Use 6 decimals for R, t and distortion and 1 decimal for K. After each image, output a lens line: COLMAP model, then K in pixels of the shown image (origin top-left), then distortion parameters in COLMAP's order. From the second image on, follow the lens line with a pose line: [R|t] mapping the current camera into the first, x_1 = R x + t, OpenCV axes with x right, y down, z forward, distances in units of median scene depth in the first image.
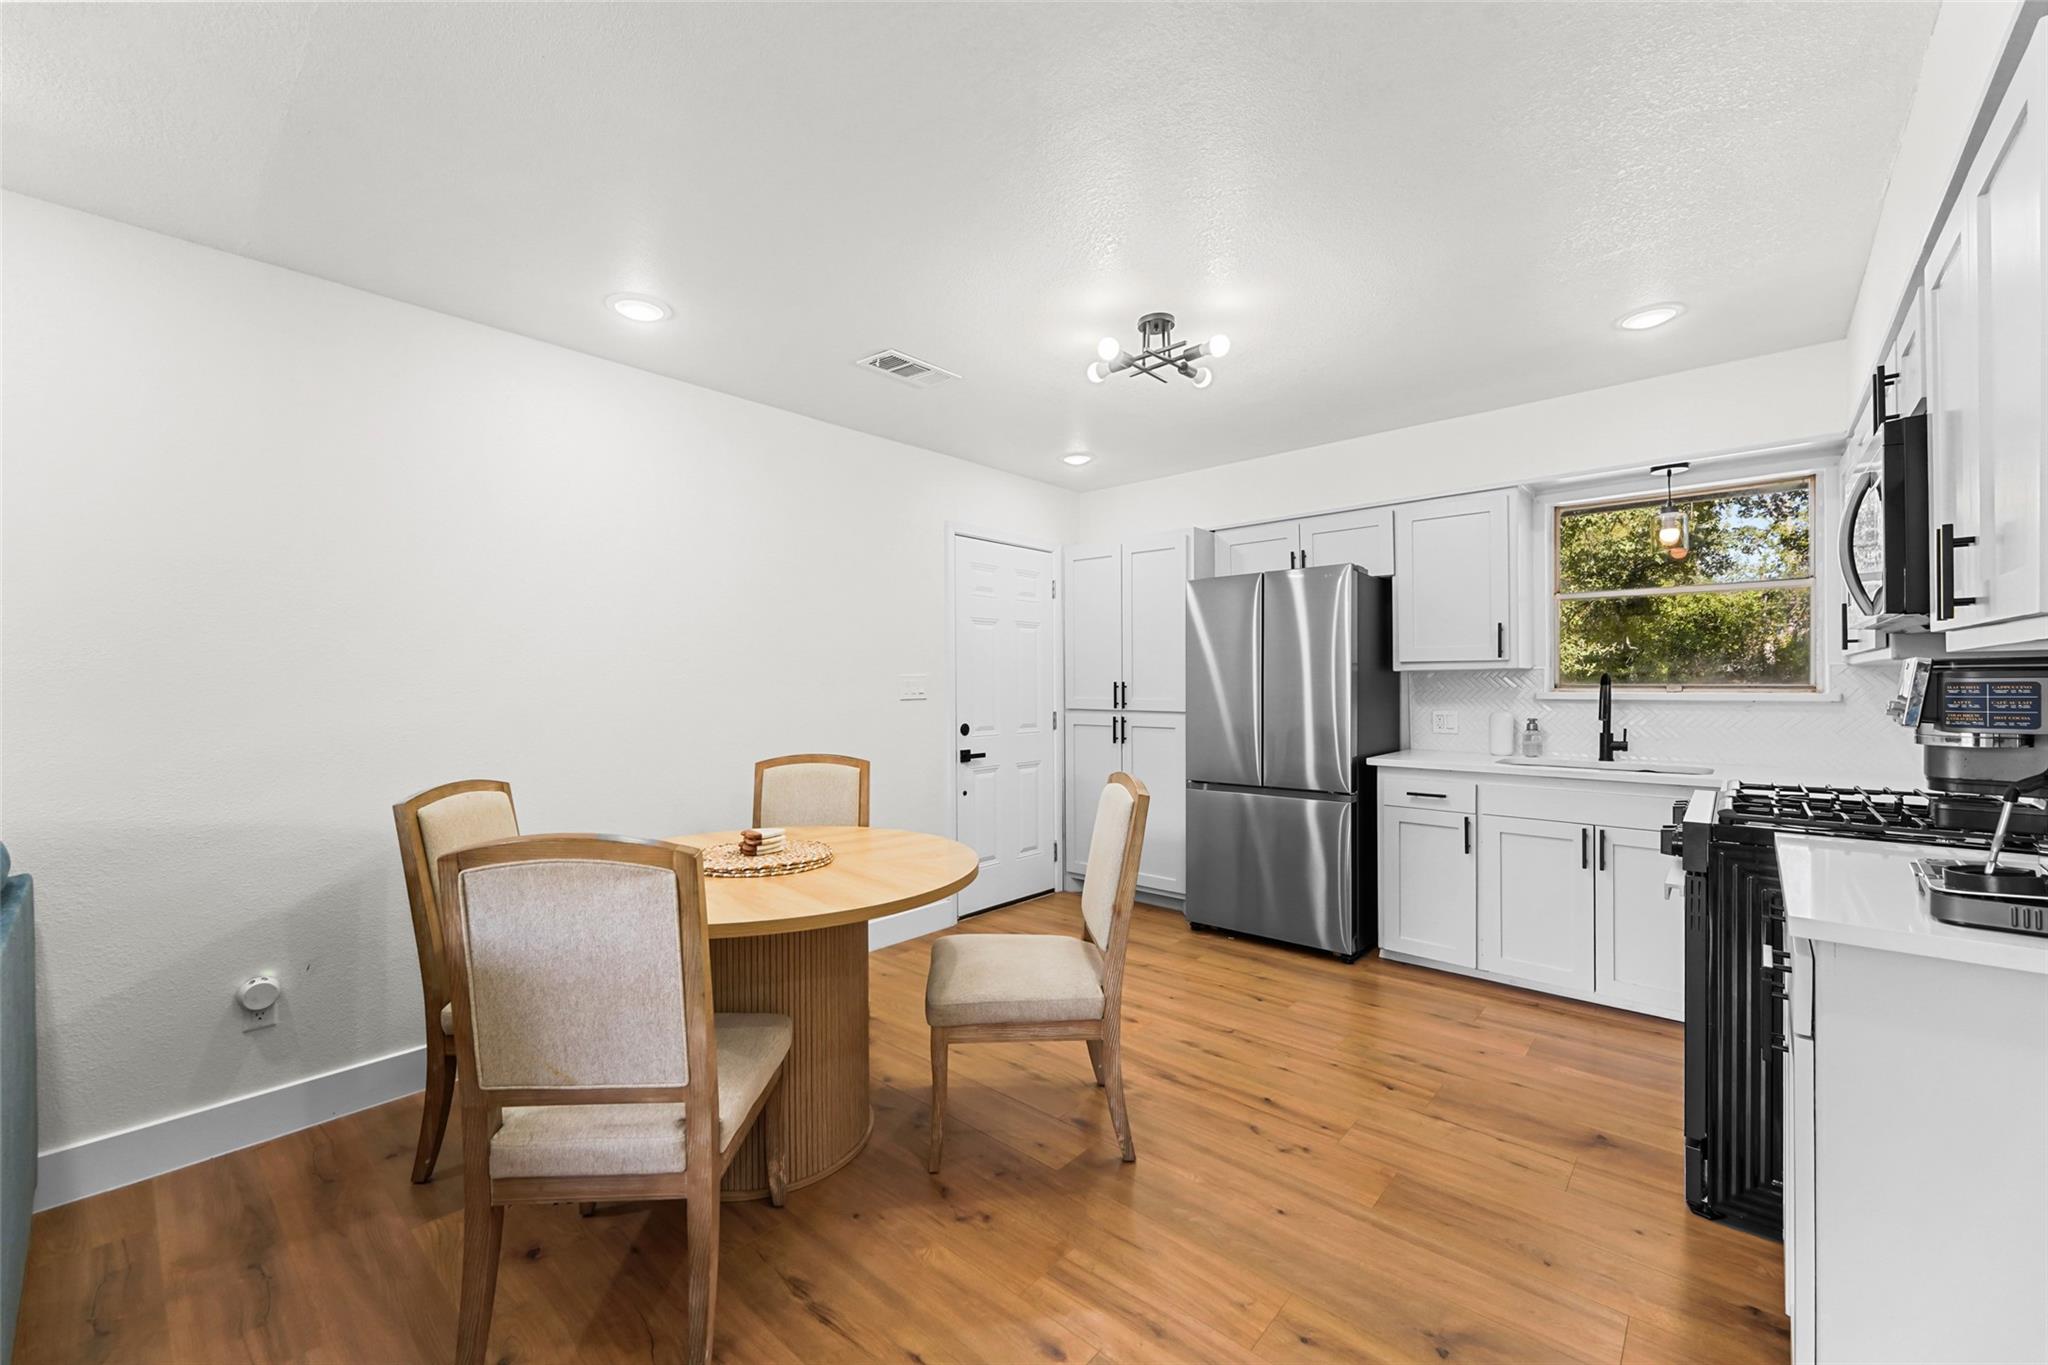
lens RADIAL K [[822.2, 0, 1004.3], [0, 822.2, 684.1], [0, 0, 1]] dist [0.001704, 0.000131]
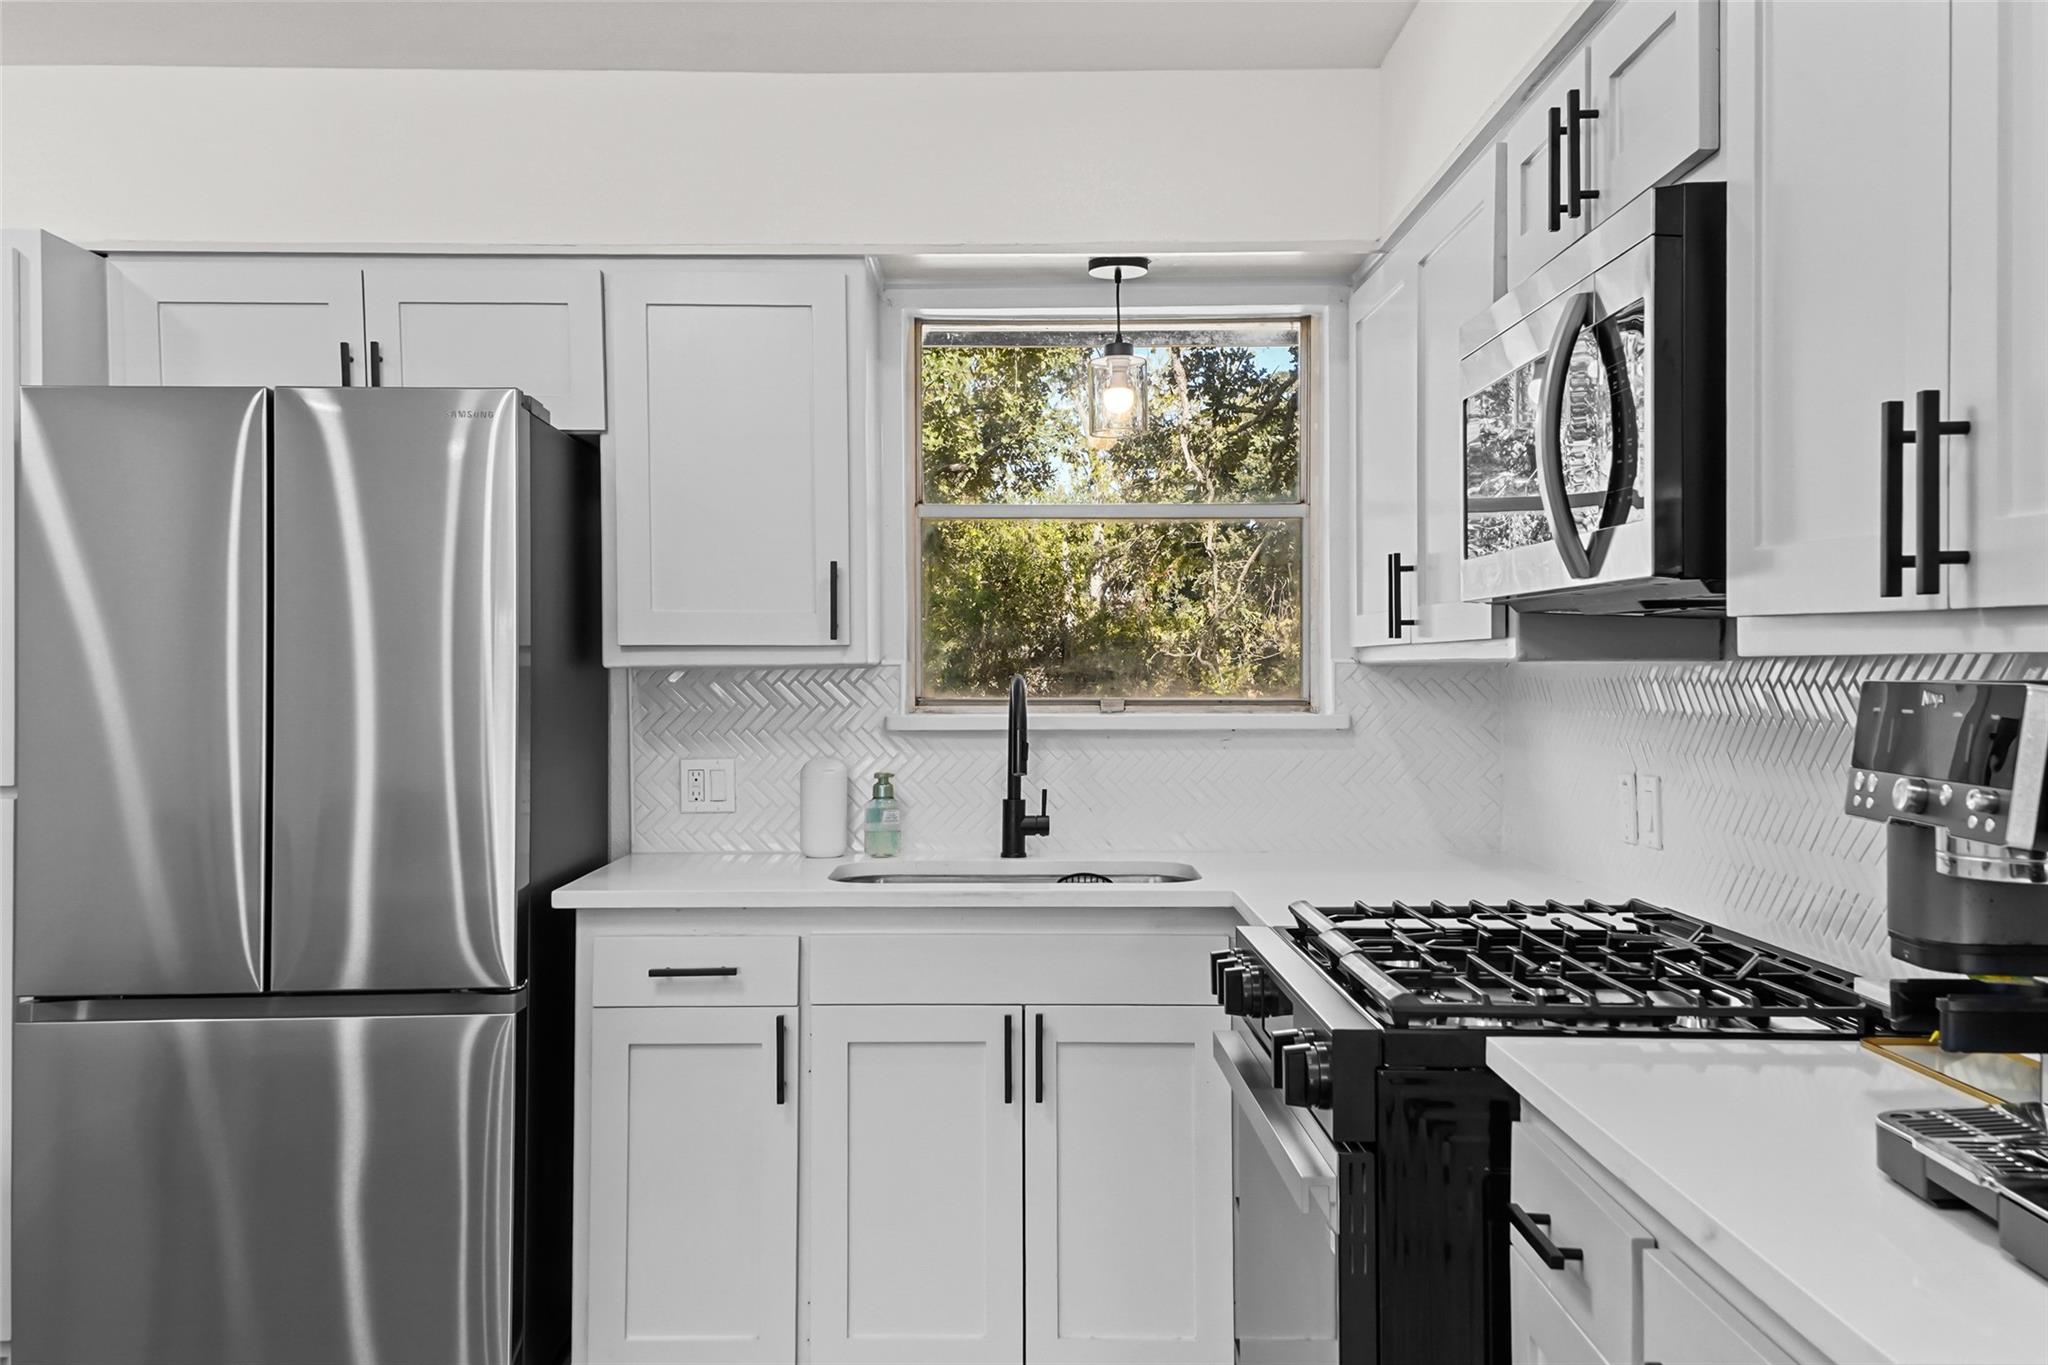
lens RADIAL K [[1799.0, 0, 1019.7], [0, 1799.0, 665.5], [0, 0, 1]] dist [0.080860, -0.011193]
pose [[0.738735, 0.005122, 0.673976, 0.024897], [-0.000513, 0.999975, -0.007037, -0.011470], [-0.673995, 0.004852, 0.738720, 0.217451]]
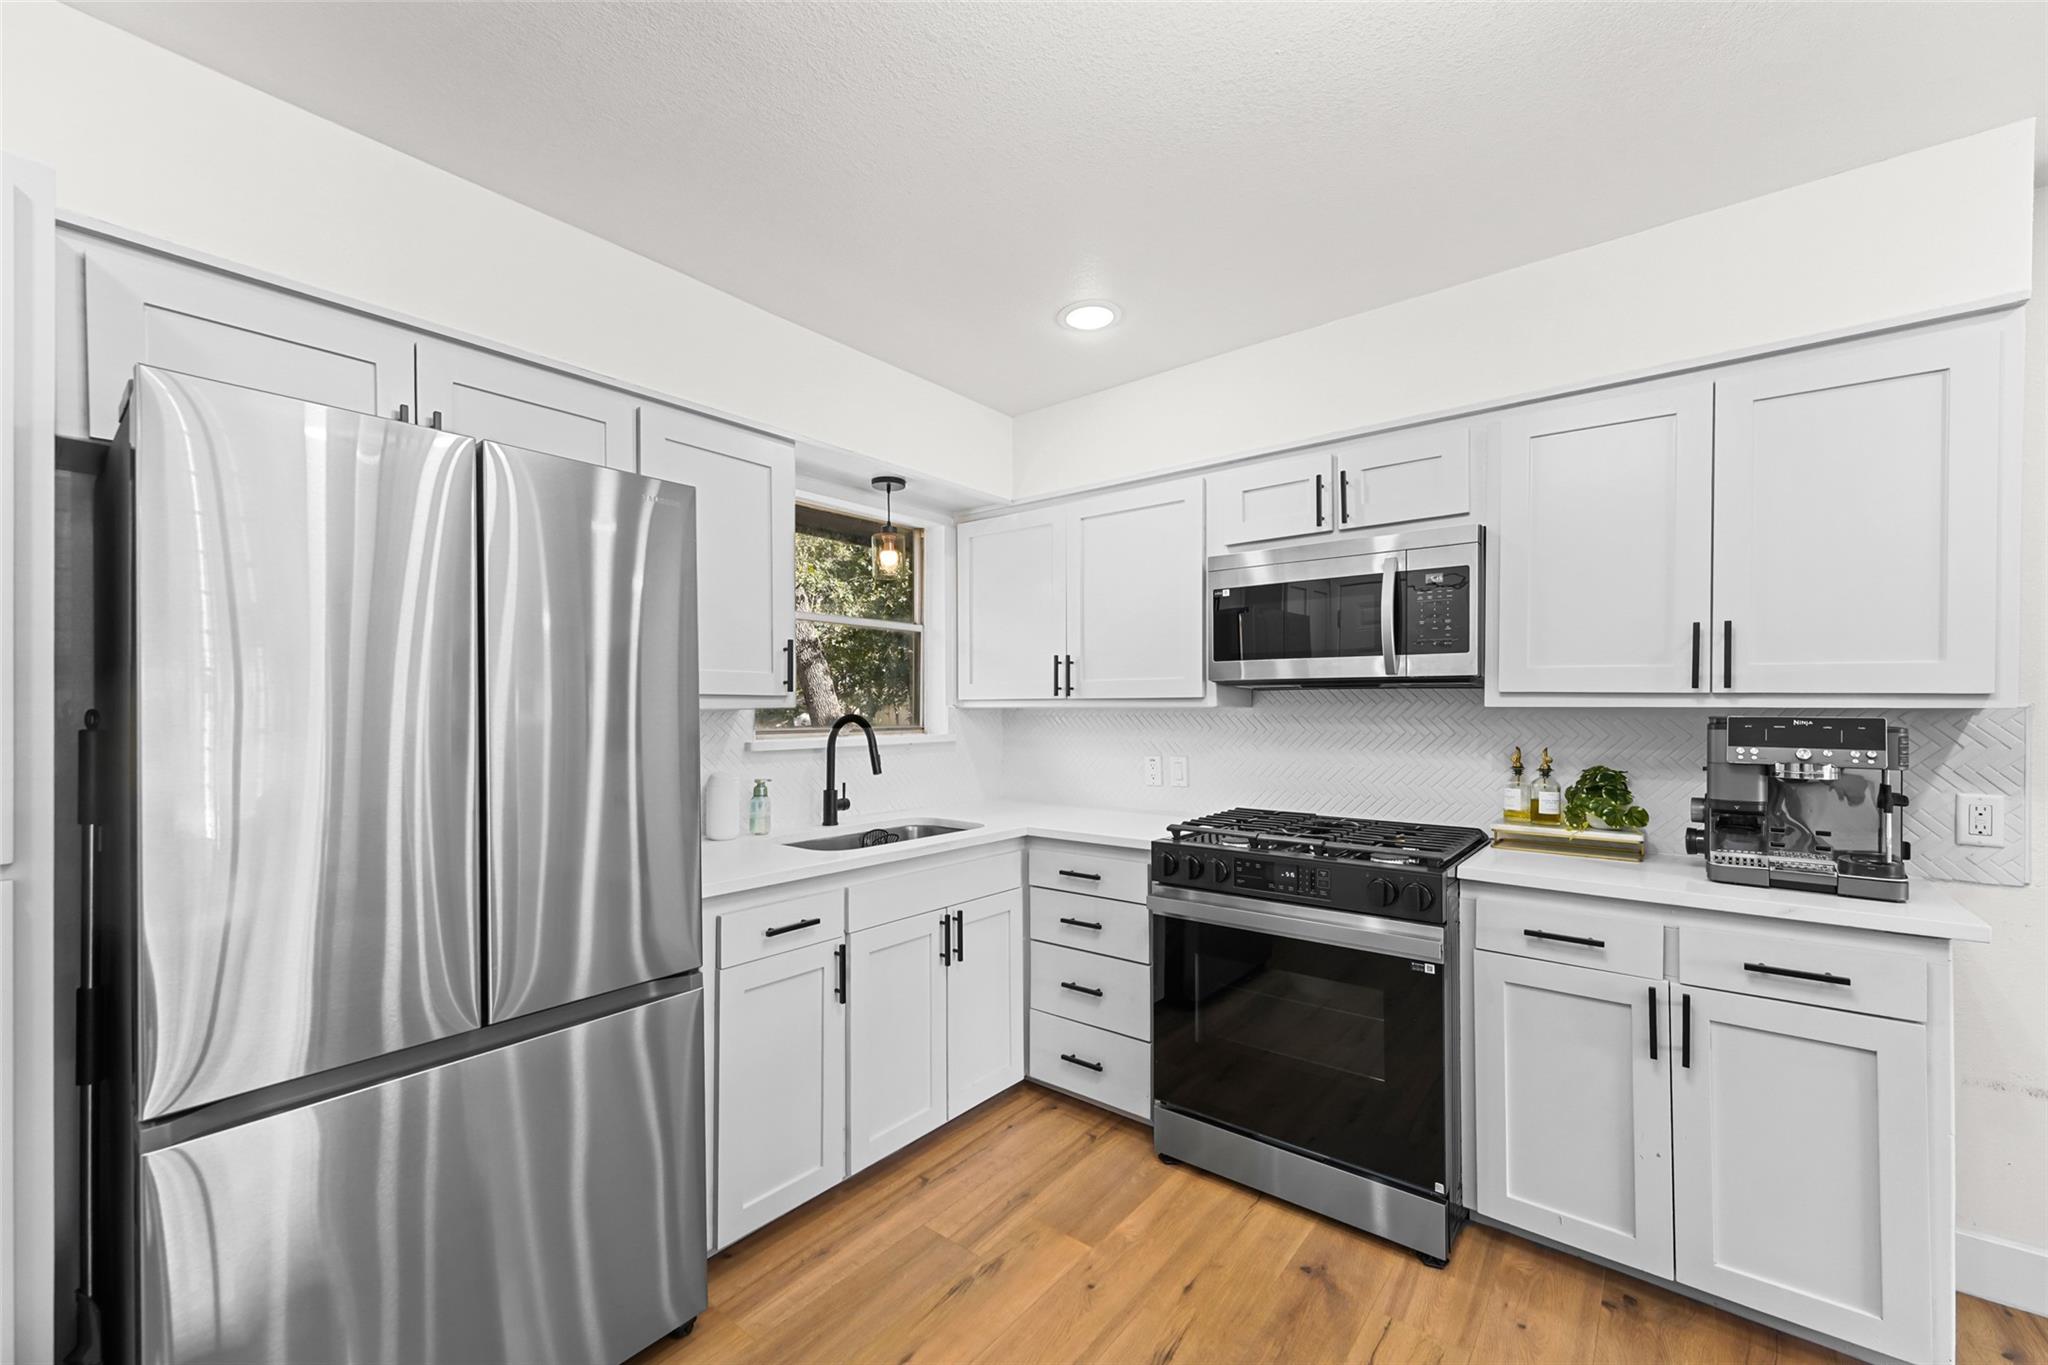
lens RADIAL K [[822.2, 0, 1018.9], [0, 822.2, 696.8], [0, 0, 1]] dist [0.001704, 0.000131]
pose [[-0.050952, 0.021708, 0.998465, -0.072077], [0.007736, 0.999742, -0.021341, -0.012121], [-0.998671, 0.006637, -0.051107, 0.845652]]
